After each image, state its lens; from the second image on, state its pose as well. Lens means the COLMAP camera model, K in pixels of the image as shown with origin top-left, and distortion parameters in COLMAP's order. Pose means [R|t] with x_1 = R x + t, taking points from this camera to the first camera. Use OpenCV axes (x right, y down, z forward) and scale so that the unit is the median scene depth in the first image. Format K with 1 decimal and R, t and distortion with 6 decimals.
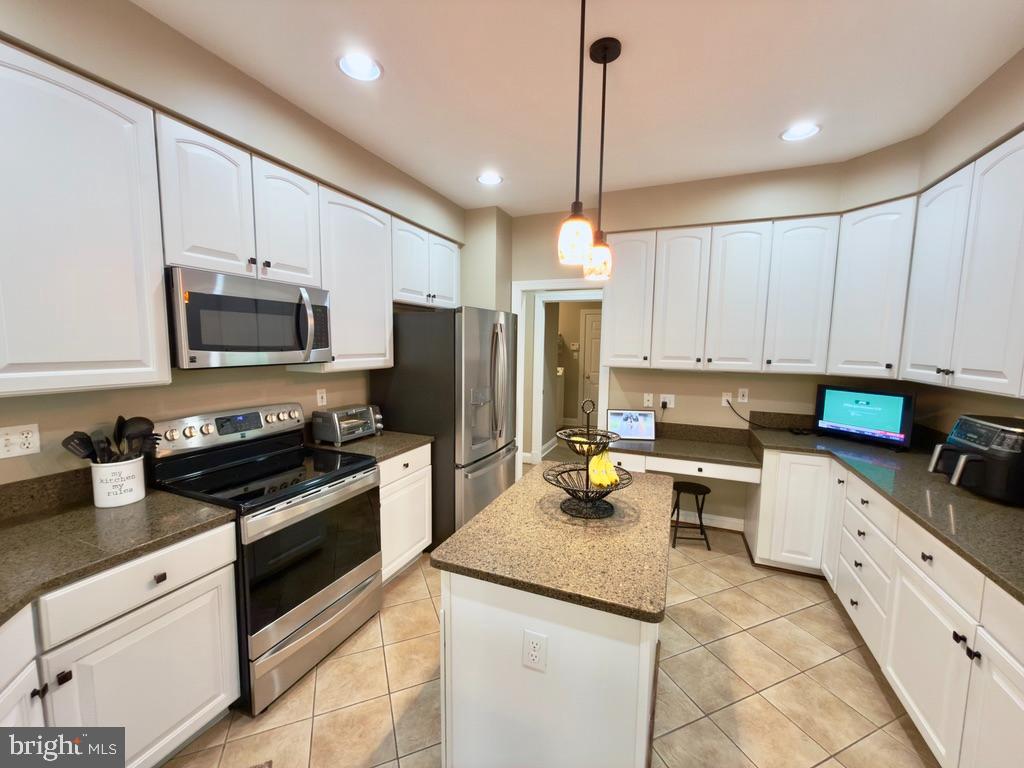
lens RADIAL K [[408.3, 0, 513.4], [0, 408.3, 384.9], [0, 0, 1]] dist [0.001082, 0.000077]
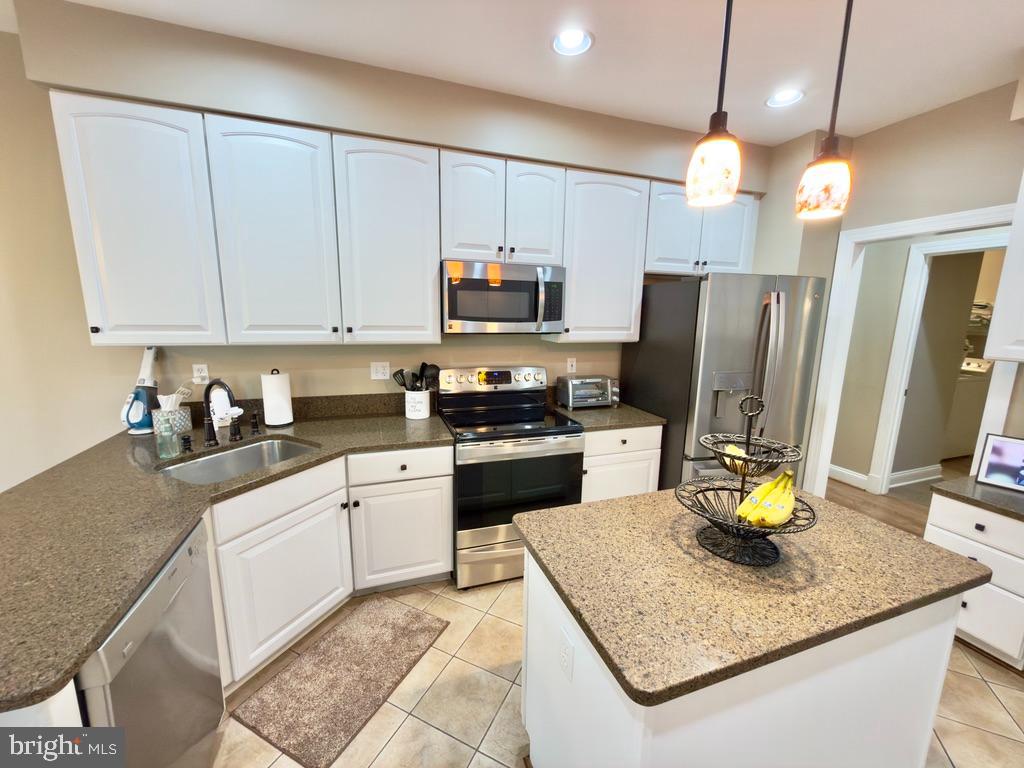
lens RADIAL K [[408.3, 0, 513.4], [0, 408.3, 384.9], [0, 0, 1]] dist [0.001082, 0.000077]
pose [[0.668904, 0.128225, -0.732206, 0.301612], [-0.084185, 0.991740, 0.096768, -0.013250], [0.738566, -0.003088, 0.674174, 0.158956]]
